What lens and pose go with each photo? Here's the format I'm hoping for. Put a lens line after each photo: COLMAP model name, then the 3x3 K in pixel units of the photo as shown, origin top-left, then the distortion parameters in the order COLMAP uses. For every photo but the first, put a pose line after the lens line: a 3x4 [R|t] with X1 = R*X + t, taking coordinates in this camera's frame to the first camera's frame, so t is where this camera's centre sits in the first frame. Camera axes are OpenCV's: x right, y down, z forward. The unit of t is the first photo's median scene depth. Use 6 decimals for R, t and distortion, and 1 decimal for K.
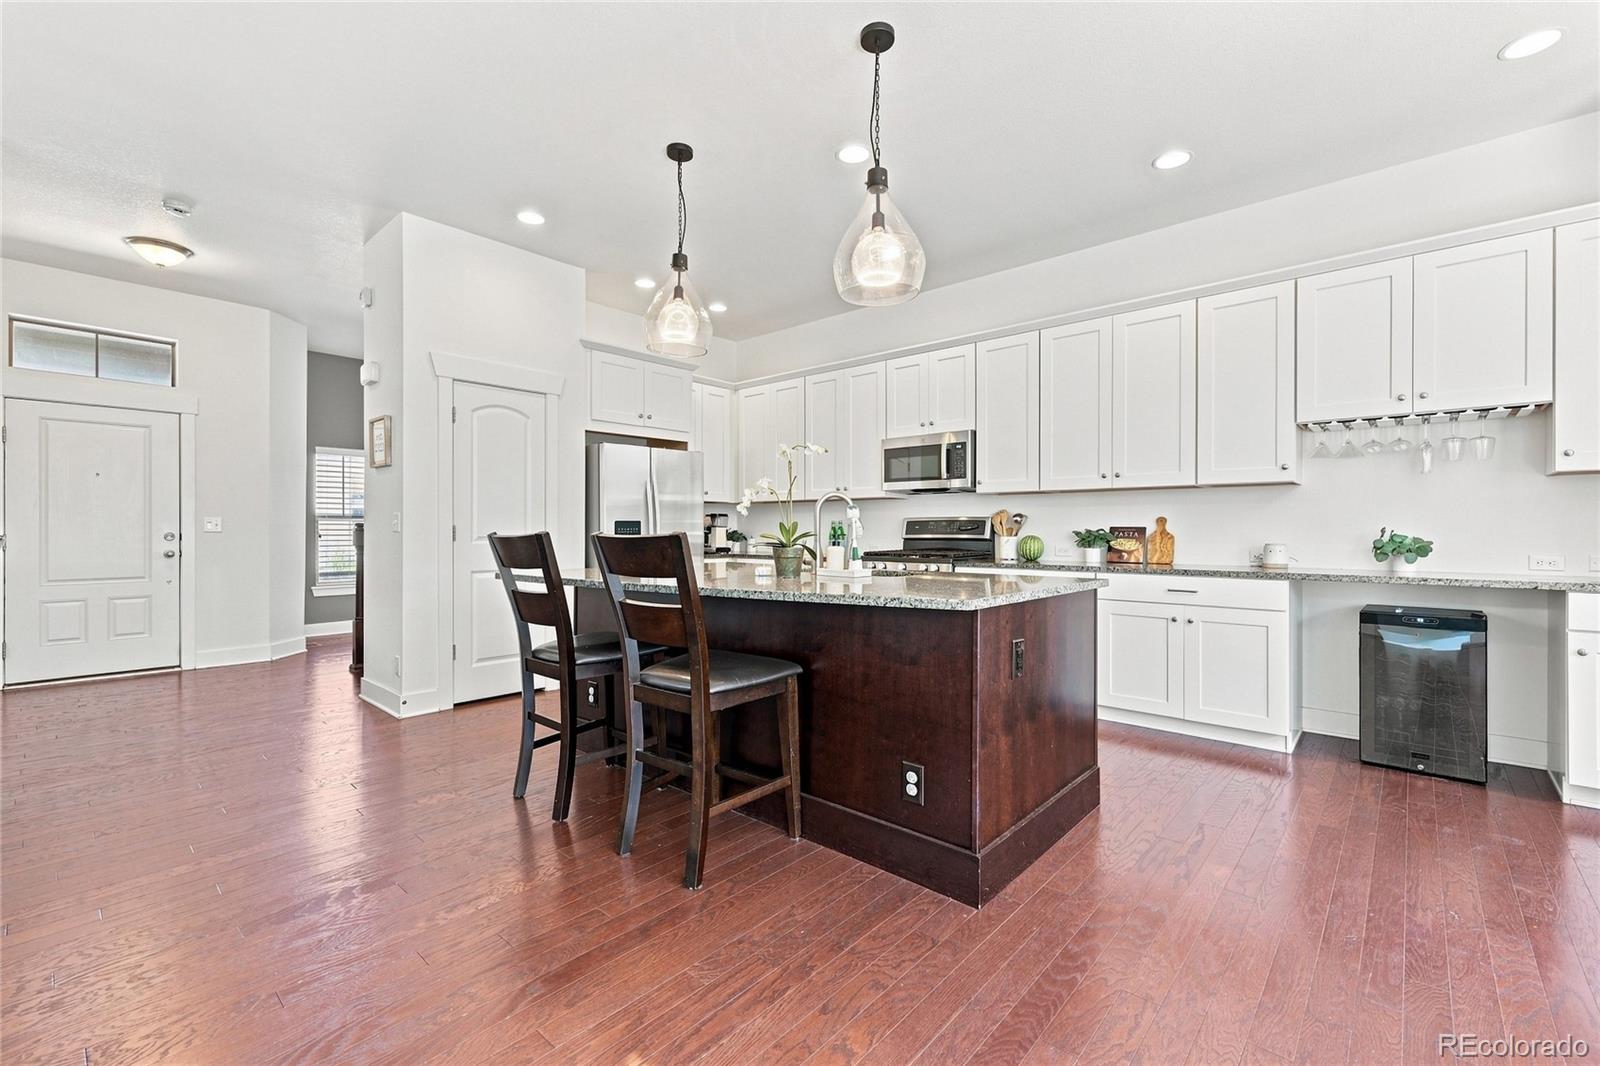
lens RADIAL K [[681.3, 0, 799.9], [0, 681.3, 529.6], [0, 0, 1]] dist [0.008228, -0.000028]
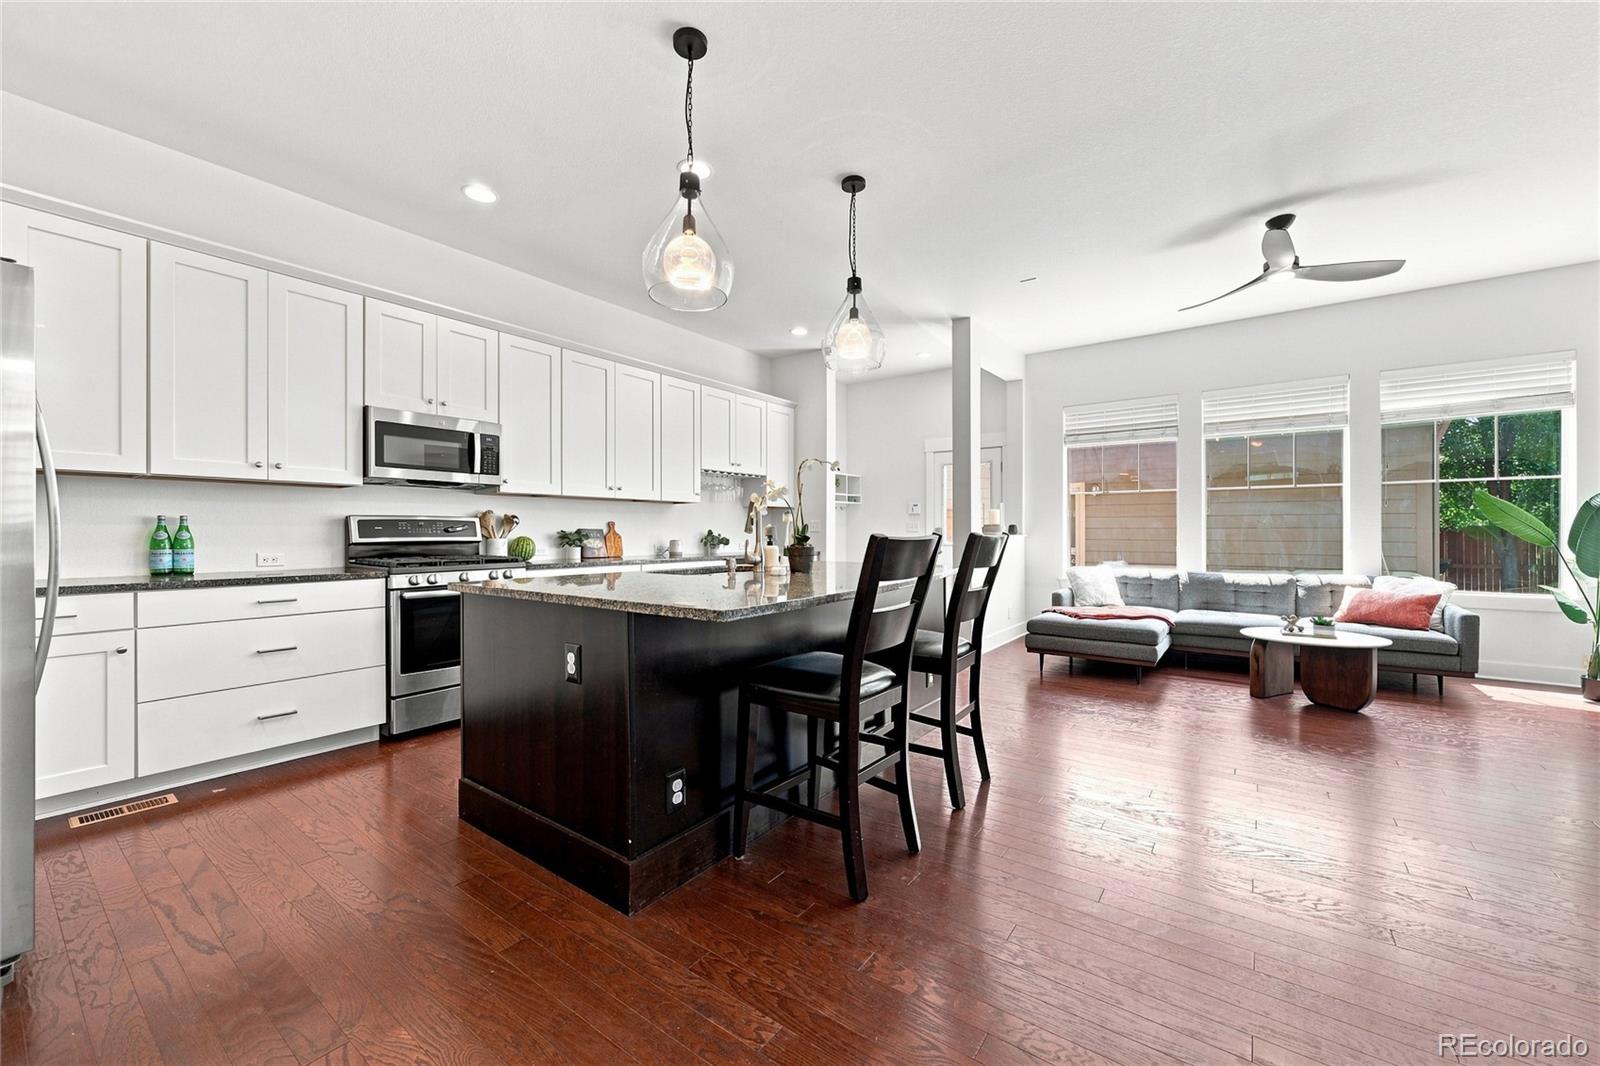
lens RADIAL K [[638.9, 0, 793.7], [0, 638.9, 530.1], [0, 0, 1]] dist [-0.002324, -0.000158]
pose [[-0.089226, 0.002868, 0.996007, -0.653421], [0.000697, 0.999996, -0.002817, 0.001449], [-0.996011, 0.000443, -0.089227, 0.676681]]
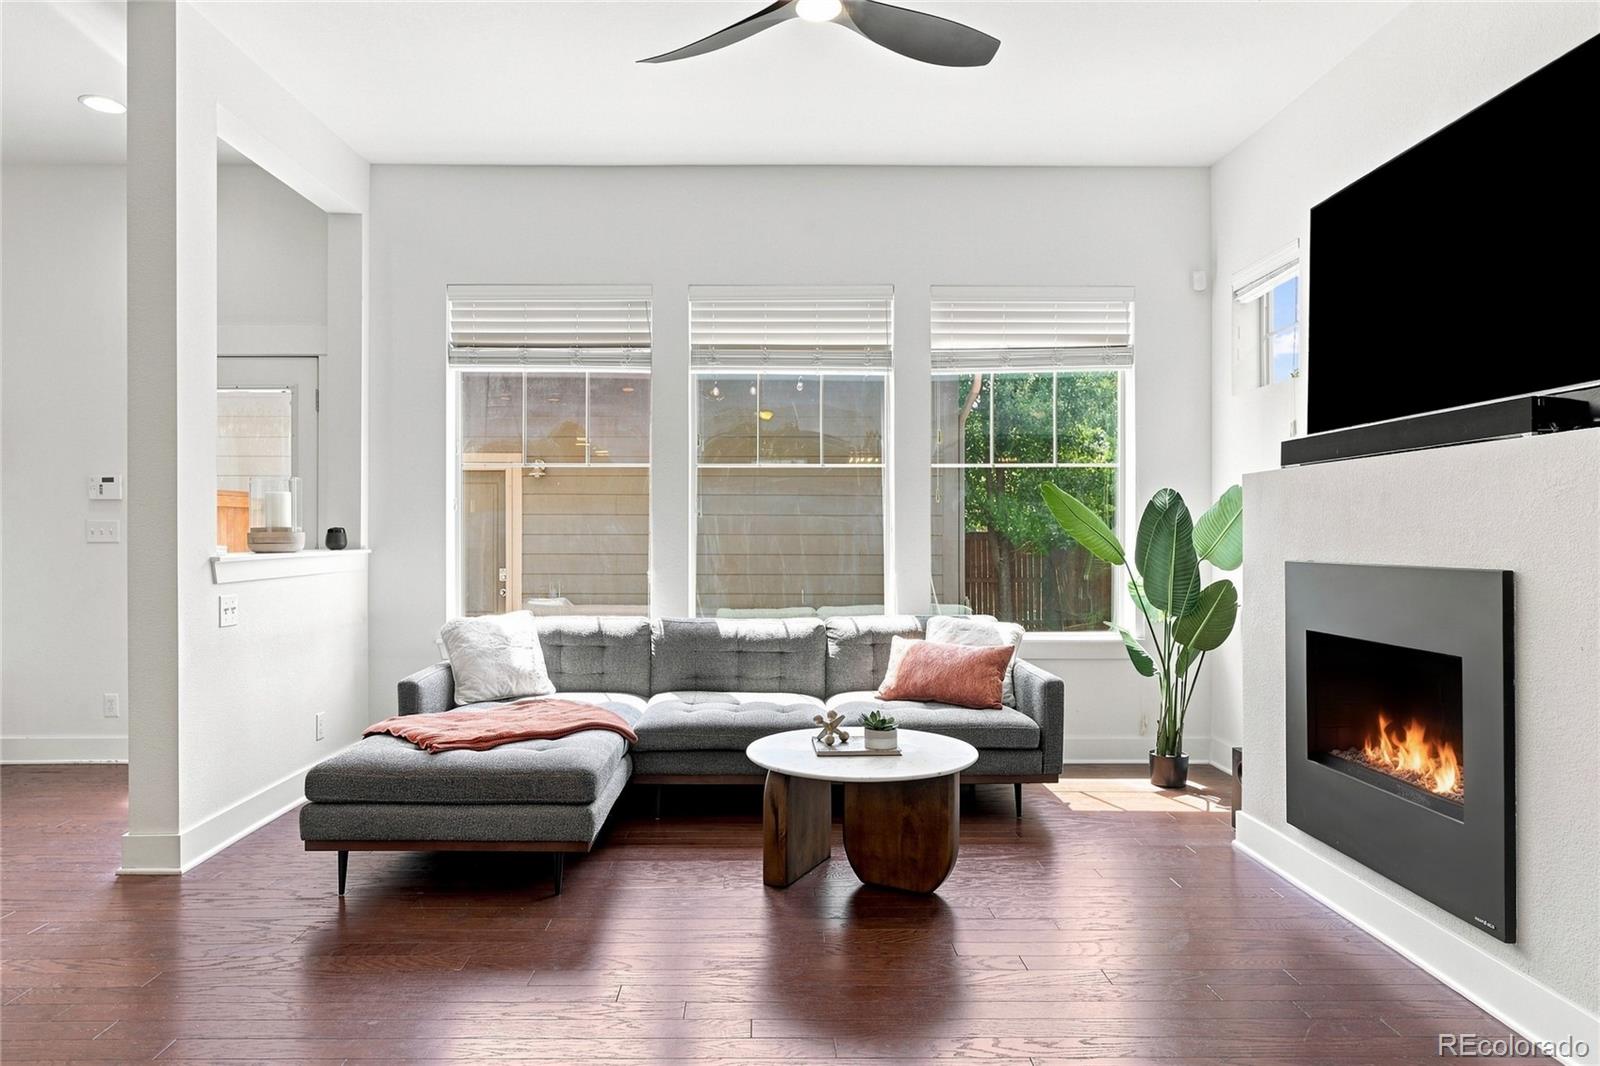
lens RADIAL K [[954.8, 0, 786.6], [0, 954.8, 533.4], [0, 0, 1]] dist [0.002353, -0.000356]
pose [[-0.677874, 0.000956, 0.735178, -0.310875], [0.000508, 1.000000, -0.000832, -0.007559], [-0.735178, -0.000190, -0.677874, 0.391323]]
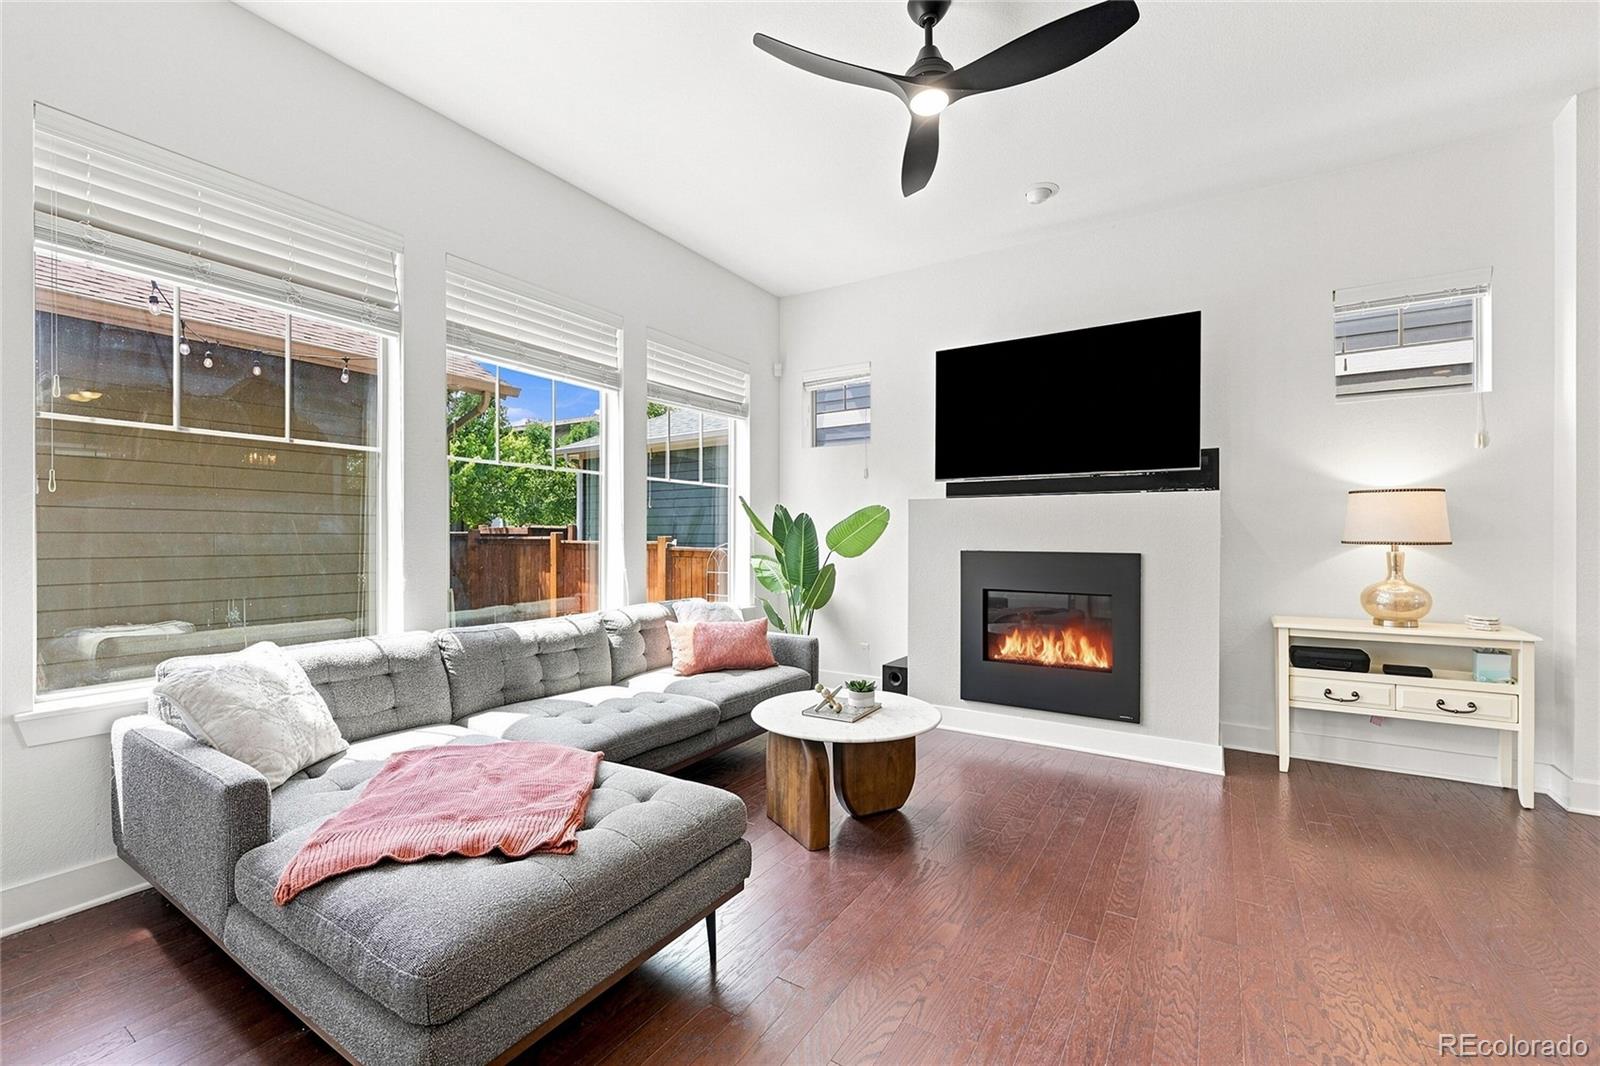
lens RADIAL K [[655.1, 0, 796.6], [0, 655.1, 537.5], [0, 0, 1]] dist [0.000082, 0.000232]
pose [[-0.986652, -0.003780, -0.162802, 0.270682], [-0.004492, 0.999982, 0.004005, -0.007462], [0.162784, 0.004683, -0.986651, 0.445680]]
